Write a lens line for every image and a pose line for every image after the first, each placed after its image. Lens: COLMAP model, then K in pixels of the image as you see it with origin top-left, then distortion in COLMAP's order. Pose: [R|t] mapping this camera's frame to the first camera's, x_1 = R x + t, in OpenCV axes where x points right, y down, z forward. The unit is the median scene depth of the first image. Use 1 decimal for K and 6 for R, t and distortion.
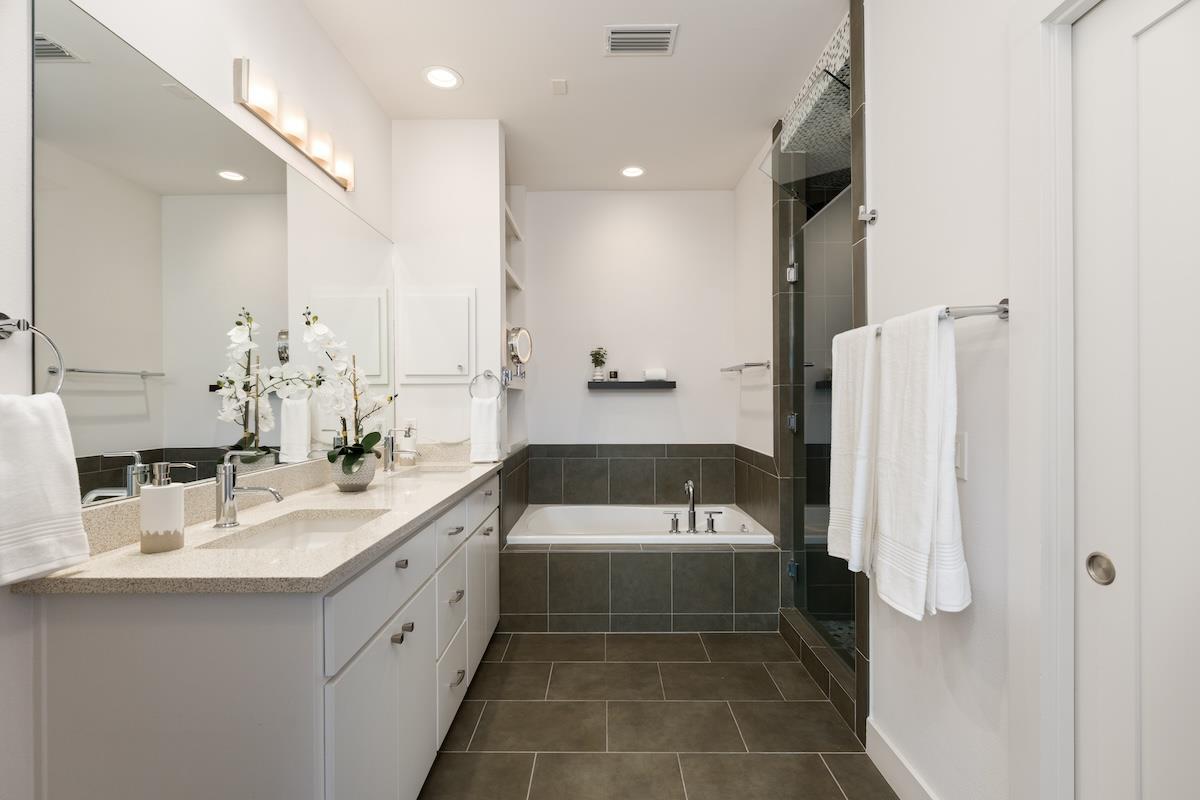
lens RADIAL K [[550.7, 0, 600.0], [0, 550.7, 400.0], [0, 0, 1]] dist [0.000041, 0.000000]
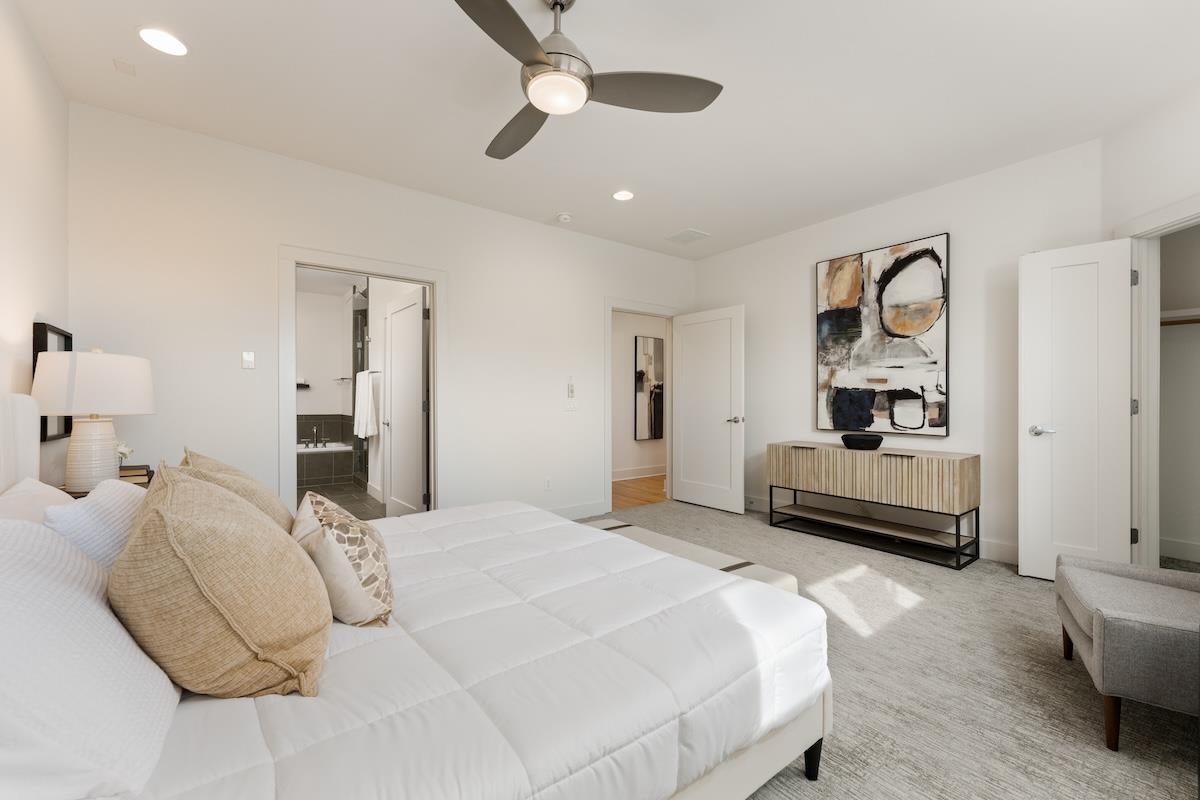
lens RADIAL K [[486.6, 0, 600.0], [0, 486.6, 400.0], [0, 0, 1]] dist [0.000153, 0.000005]
pose [[0.792196, 0.000078, 0.610267, -0.151599], [-0.001371, 0.999998, 0.001652, 0.025218], [-0.610265, -0.002146, 0.792194, -1.501719]]
